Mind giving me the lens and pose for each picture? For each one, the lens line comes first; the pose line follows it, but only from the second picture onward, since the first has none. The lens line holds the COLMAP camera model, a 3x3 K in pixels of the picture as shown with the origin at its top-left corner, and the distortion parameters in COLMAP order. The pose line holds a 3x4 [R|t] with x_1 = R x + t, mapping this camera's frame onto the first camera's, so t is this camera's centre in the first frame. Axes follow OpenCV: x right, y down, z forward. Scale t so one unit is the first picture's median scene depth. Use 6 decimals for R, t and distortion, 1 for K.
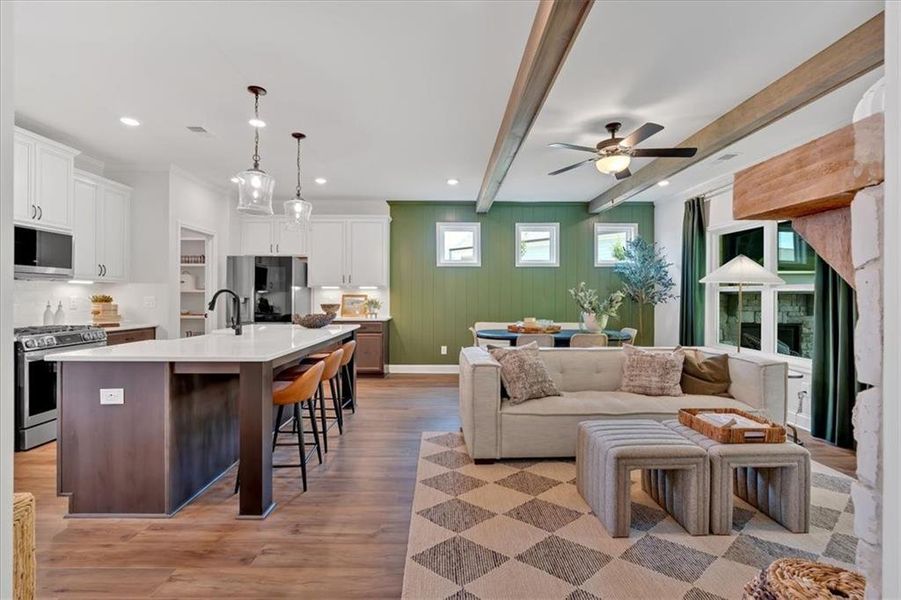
lens RADIAL K [[403.7, 0, 451.0], [0, 403.7, 296.6], [0, 0, 1]] dist [-0.002244, 0.000016]
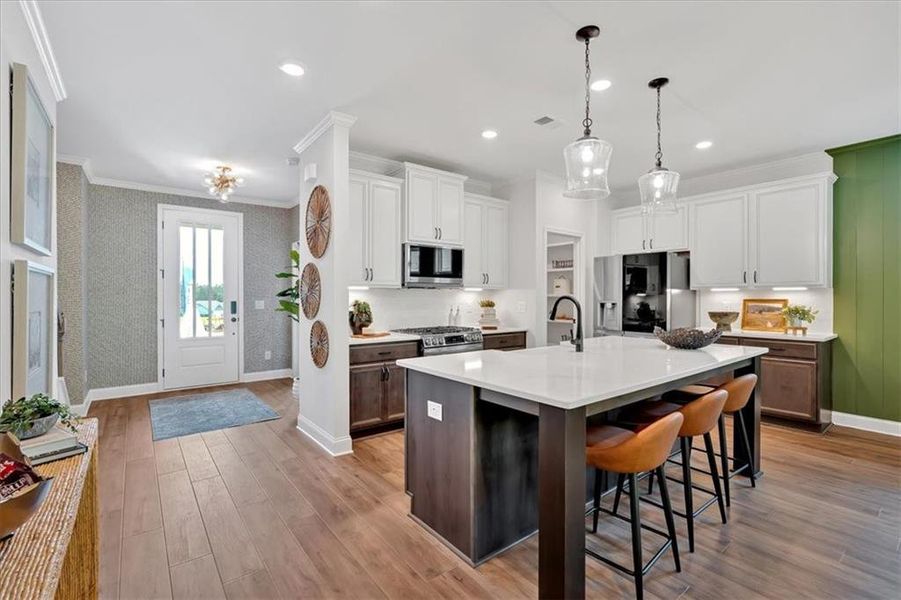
lens RADIAL K [[404.7, 0, 450.6], [0, 404.7, 298.4], [0, 0, 1]] dist [-0.005487, 0.000521]
pose [[0.608456, -0.000945, -0.793587, -0.026334], [0.001617, 0.999999, 0.000049, -0.010269], [0.793586, -0.001314, 0.608457, 0.228223]]
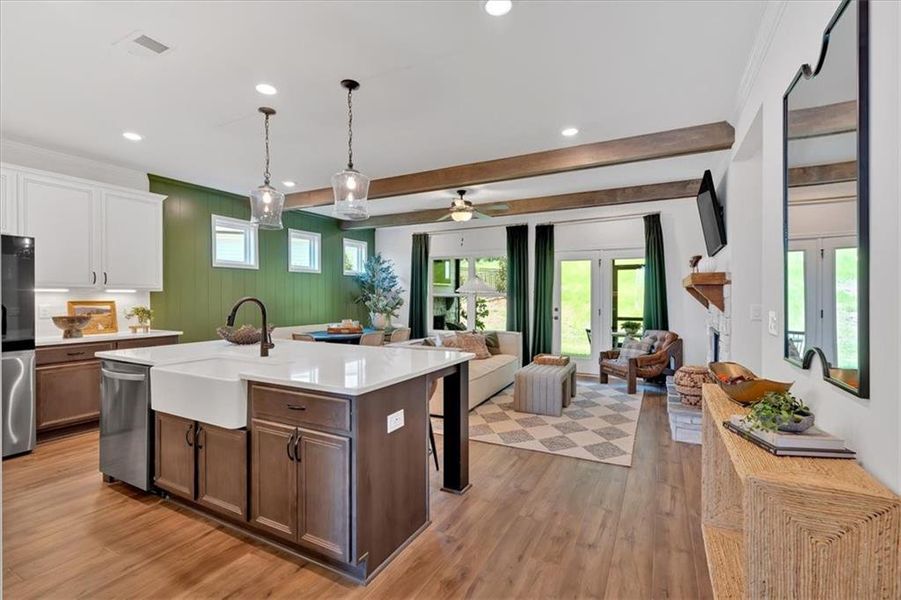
lens RADIAL K [[403.7, 0, 451.0], [0, 403.7, 296.6], [0, 0, 1]] dist [-0.002244, 0.000016]
pose [[0.472956, -0.003009, 0.881081, -0.811767], [0.003839, 0.999992, 0.001355, -0.015721], [-0.881078, 0.002741, 0.472964, 0.239840]]
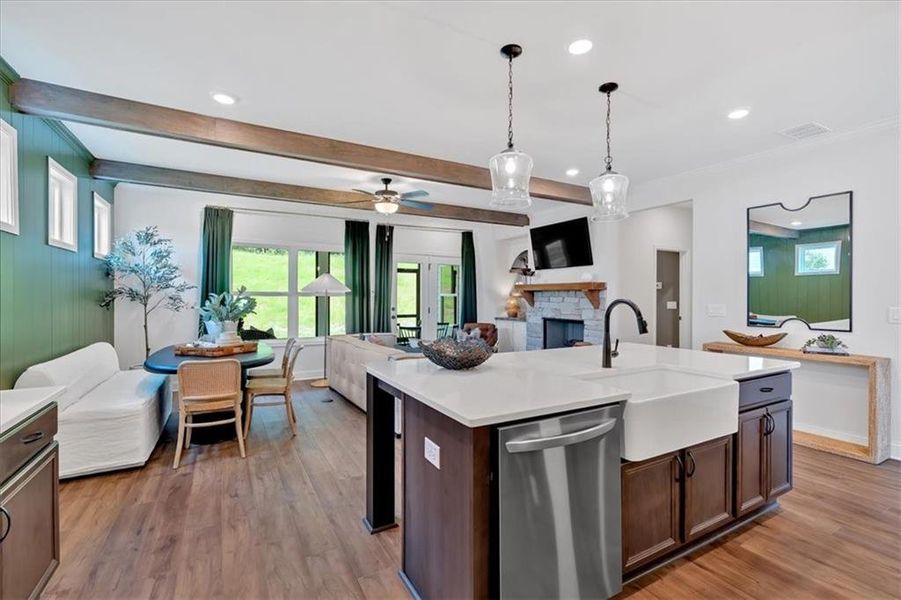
lens RADIAL K [[404.7, 0, 450.6], [0, 404.7, 298.4], [0, 0, 1]] dist [-0.005487, 0.000521]
pose [[-0.479194, -0.009519, 0.877658, -0.767916], [-0.002367, 0.999952, 0.009553, -0.020677], [-0.877706, 0.002500, -0.479193, 1.201770]]
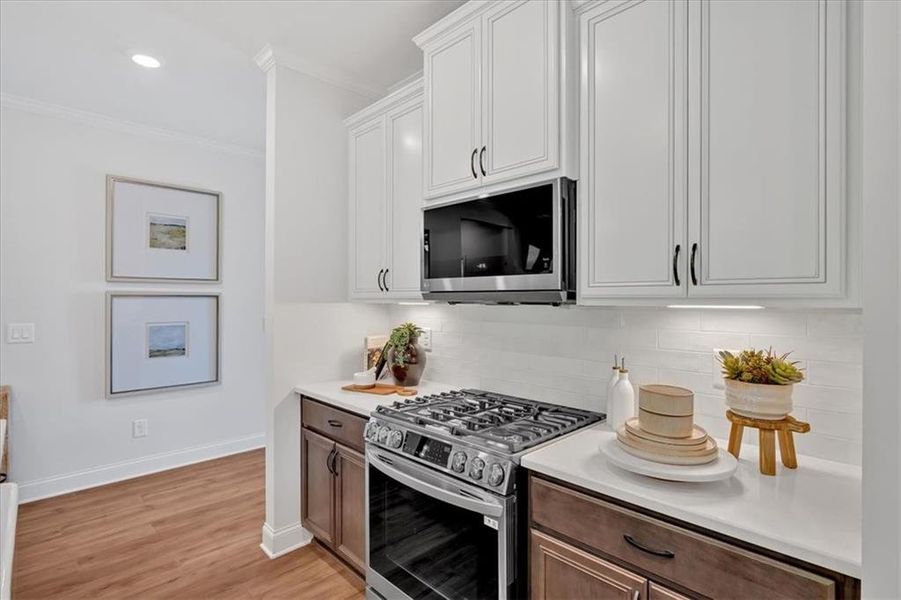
lens RADIAL K [[441.8, 0, 450.5], [0, 441.8, 300.0], [0, 0, 1]] dist [0.000390, 0.000149]
pose [[-0.722136, -0.010033, -0.691679, -0.524241], [-0.008910, 0.999947, -0.005202, -0.036808], [0.691694, 0.002406, -0.722187, 1.085663]]
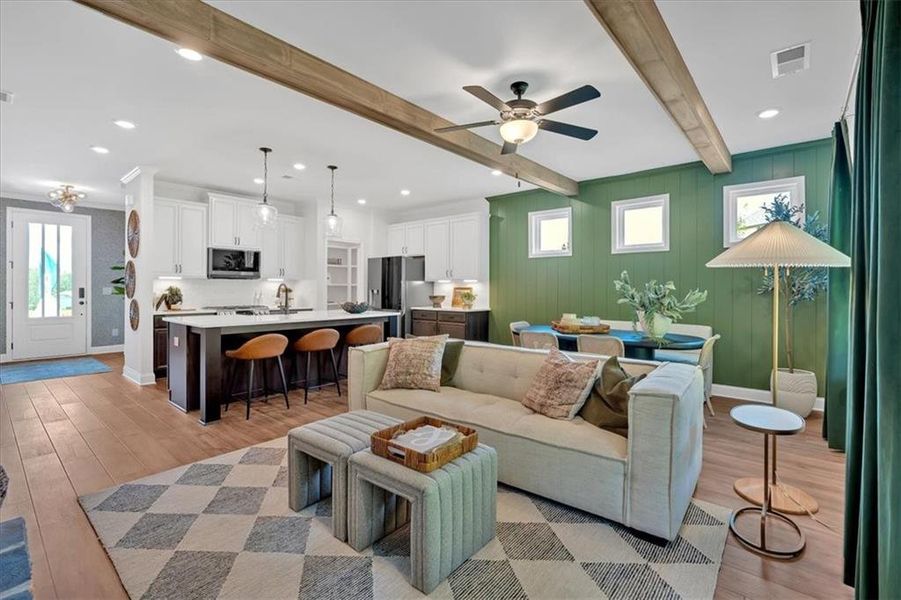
lens RADIAL K [[406.7, 0, 449.3], [0, 406.7, 290.3], [0, 0, 1]] dist [-0.001610, 0.000259]
pose [[0.752537, 0.002872, -0.658544, 0.690738], [-0.002854, 0.999995, 0.001100, 0.002707], [0.658544, 0.001051, 0.752542, 0.215416]]
